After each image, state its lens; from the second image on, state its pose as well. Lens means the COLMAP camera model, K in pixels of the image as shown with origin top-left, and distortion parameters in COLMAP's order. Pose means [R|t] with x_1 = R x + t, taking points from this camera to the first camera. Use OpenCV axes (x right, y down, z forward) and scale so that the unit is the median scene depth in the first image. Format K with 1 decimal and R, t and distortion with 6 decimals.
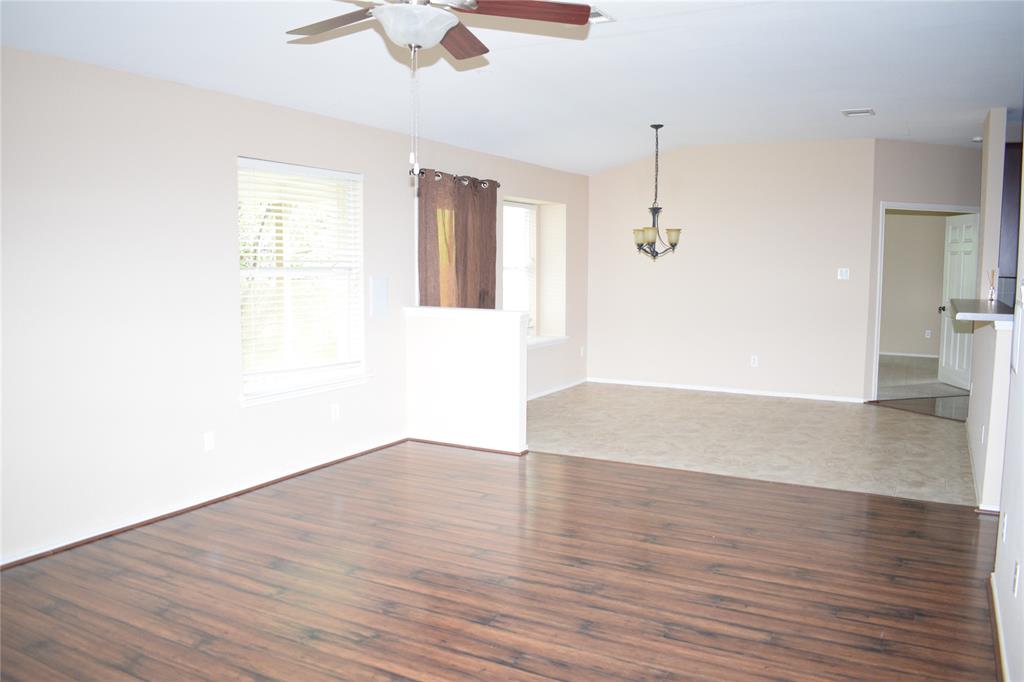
lens RADIAL K [[815.5, 0, 512.0], [0, 815.5, 341.0], [0, 0, 1]] dist [-0.152637, -0.001293]
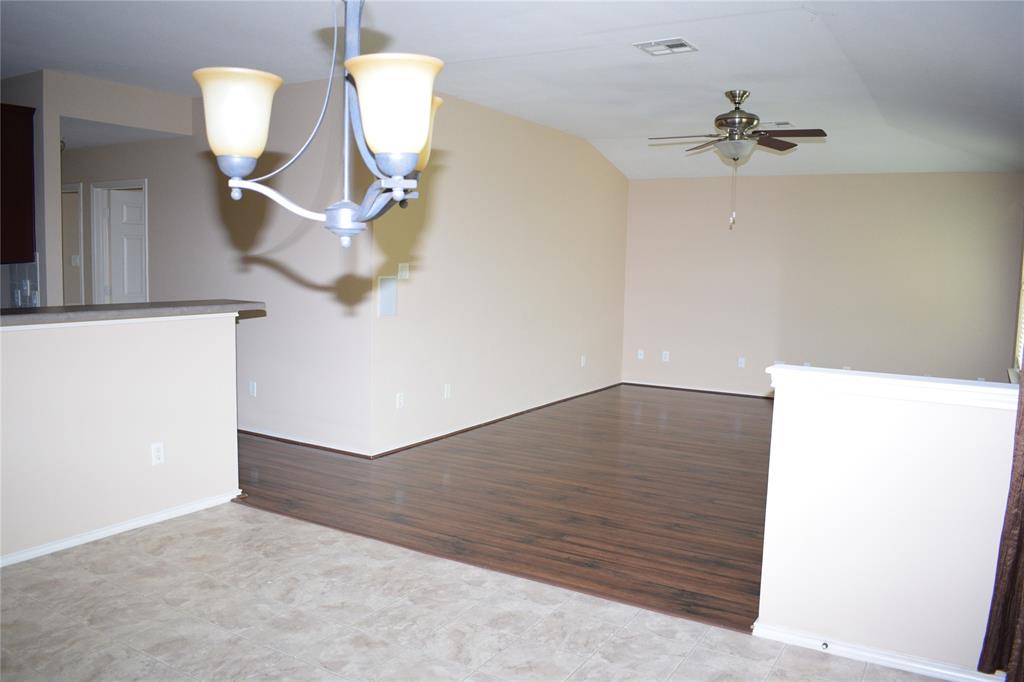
lens RADIAL K [[820.9, 0, 521.0], [0, 820.9, 339.0], [0, 0, 1]] dist [-0.096389, 0.002209]
pose [[-0.998342, -0.041269, 0.040136, 0.197159], [-0.032357, 0.978915, 0.201690, -0.199221], [-0.047614, 0.200057, -0.978627, 1.897061]]
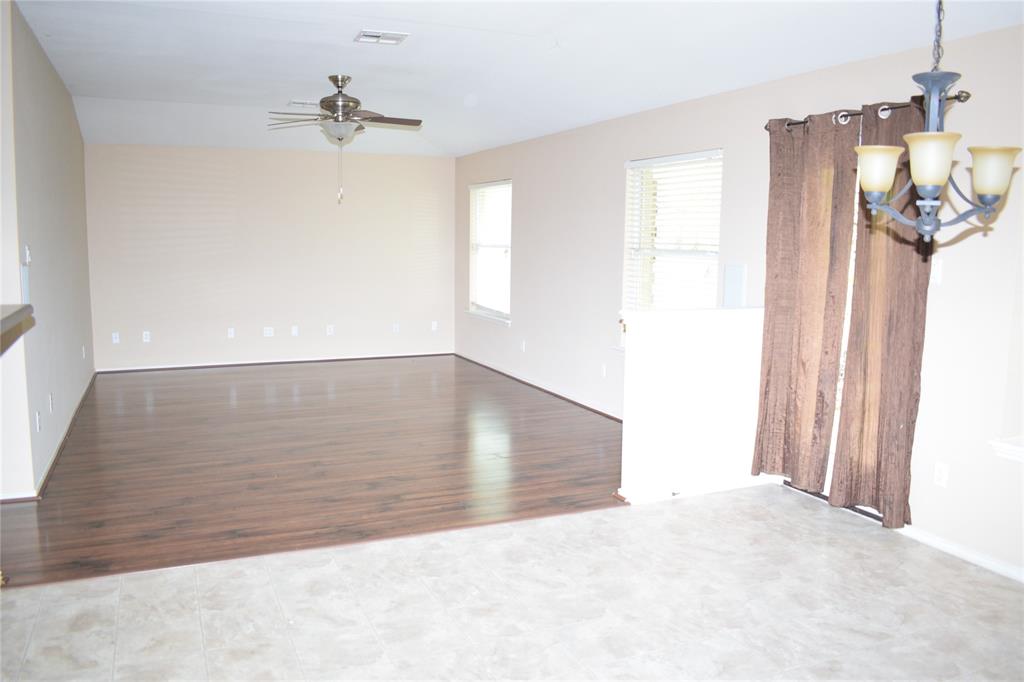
lens RADIAL K [[820.9, 0, 521.0], [0, 820.9, 339.0], [0, 0, 1]] dist [-0.096389, 0.002209]
pose [[-0.611697, 0.084944, -0.786518, 0.832473], [-0.095192, 0.979091, 0.179776, -0.175044], [0.785344, 0.184839, -0.590821, 1.703304]]
